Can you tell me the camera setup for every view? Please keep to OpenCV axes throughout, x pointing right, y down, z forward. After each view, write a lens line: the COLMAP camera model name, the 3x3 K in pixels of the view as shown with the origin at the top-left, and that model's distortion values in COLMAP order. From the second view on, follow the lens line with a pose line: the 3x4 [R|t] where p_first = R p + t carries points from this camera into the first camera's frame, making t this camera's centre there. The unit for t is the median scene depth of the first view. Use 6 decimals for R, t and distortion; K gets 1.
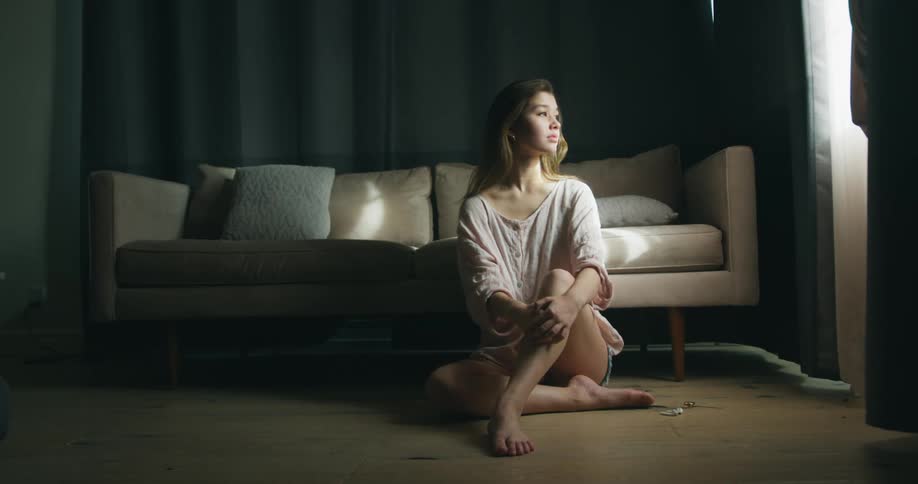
lens RADIAL K [[922.1, 0, 459.0], [0, 922.1, 242.0], [0, 0, 1]] dist [0.009446, 0.002831]
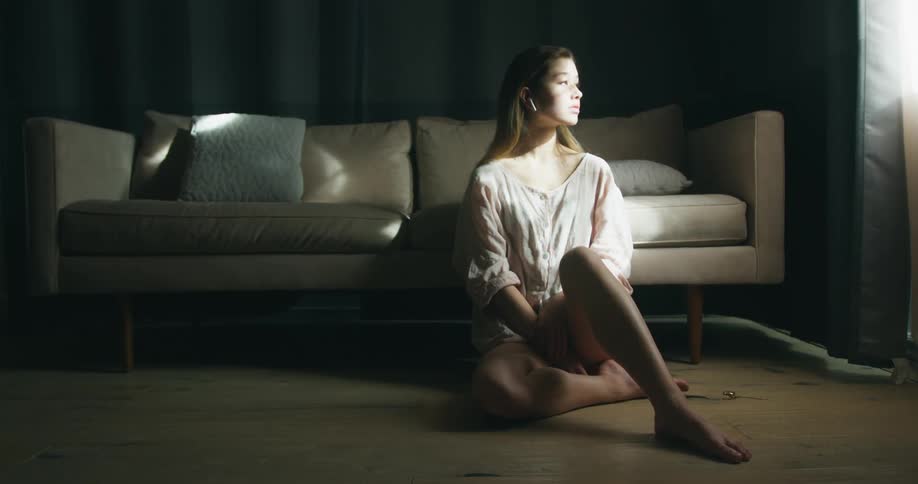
lens RADIAL K [[917.3, 0, 459.0], [0, 917.3, 242.0], [0, 0, 1]] dist [-0.003616, 0.003433]
pose [[0.991593, 0.010933, 0.128929, -0.118117], [-0.019058, 0.997897, 0.061956, -0.023613], [-0.127981, -0.063892, 0.989716, 0.118468]]
